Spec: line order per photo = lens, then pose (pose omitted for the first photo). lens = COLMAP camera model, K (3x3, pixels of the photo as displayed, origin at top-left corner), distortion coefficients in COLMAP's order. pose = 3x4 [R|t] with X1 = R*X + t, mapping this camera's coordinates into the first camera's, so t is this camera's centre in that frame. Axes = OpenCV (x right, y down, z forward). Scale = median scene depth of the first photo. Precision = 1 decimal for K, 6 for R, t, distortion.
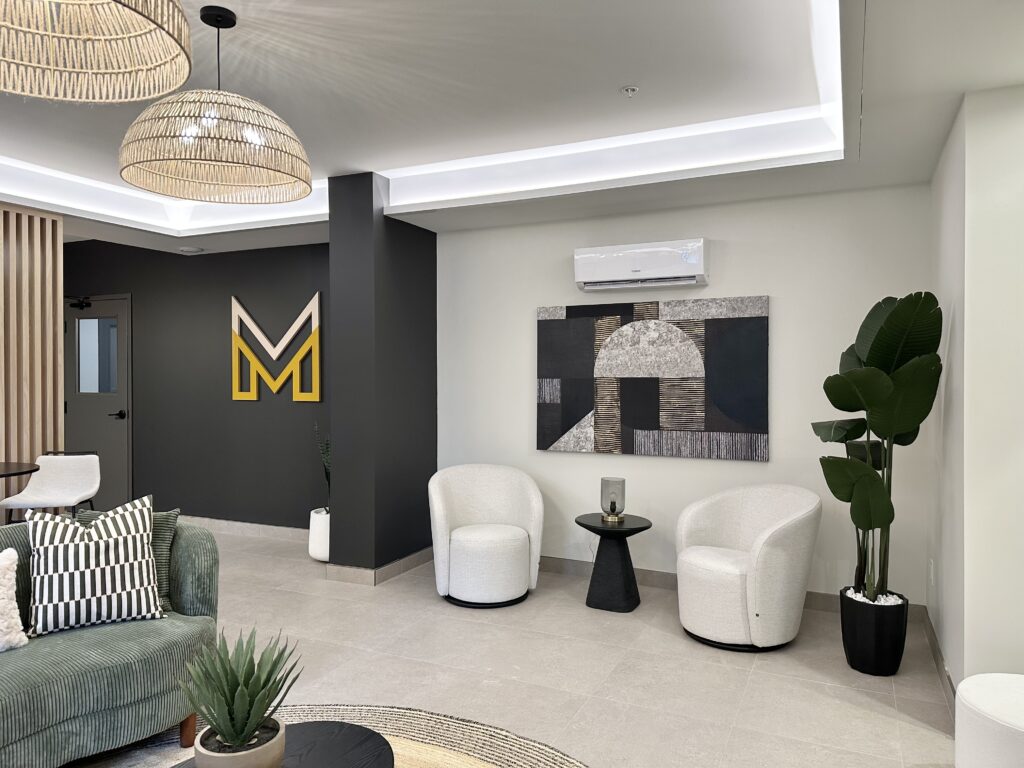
lens RADIAL K [[713.8, 0, 513.3], [0, 713.8, 381.0], [0, 0, 1]] dist [0.008170, -0.007894]
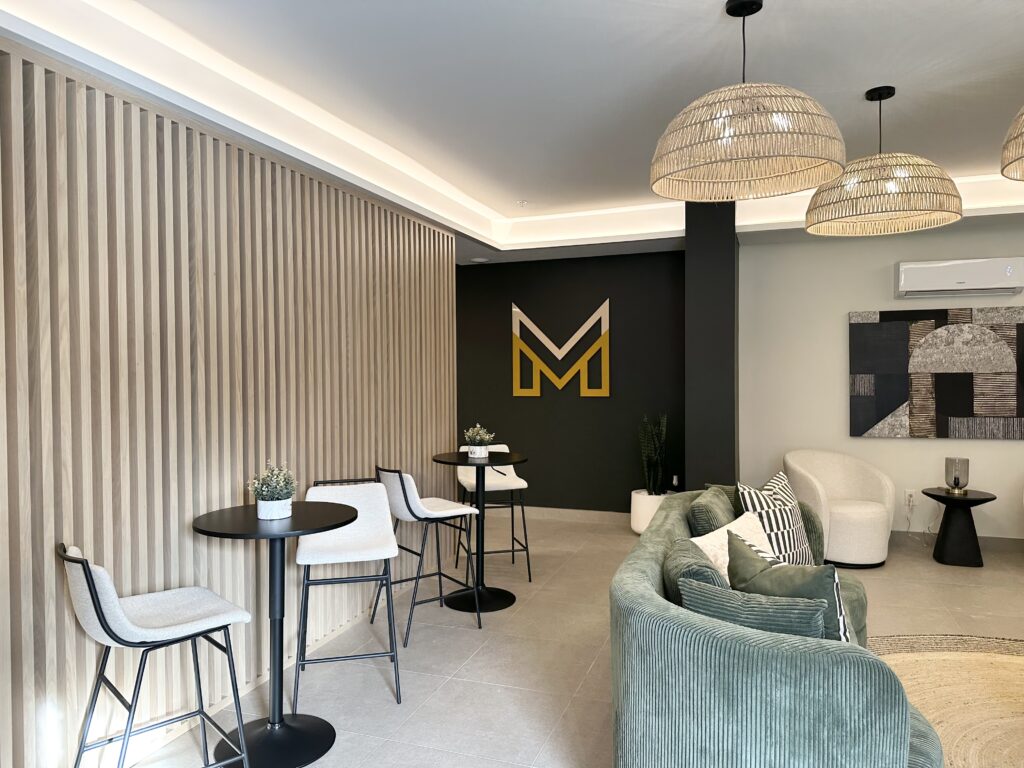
lens RADIAL K [[713.8, 0, 506.3], [0, 713.8, 389.6], [0, 0, 1]] dist [0.008170, -0.007894]
pose [[0.998089, -0.007875, 0.061286, -0.613899], [0.007113, 0.999895, 0.012642, 0.002543], [-0.061379, -0.012182, 0.998040, -0.124397]]
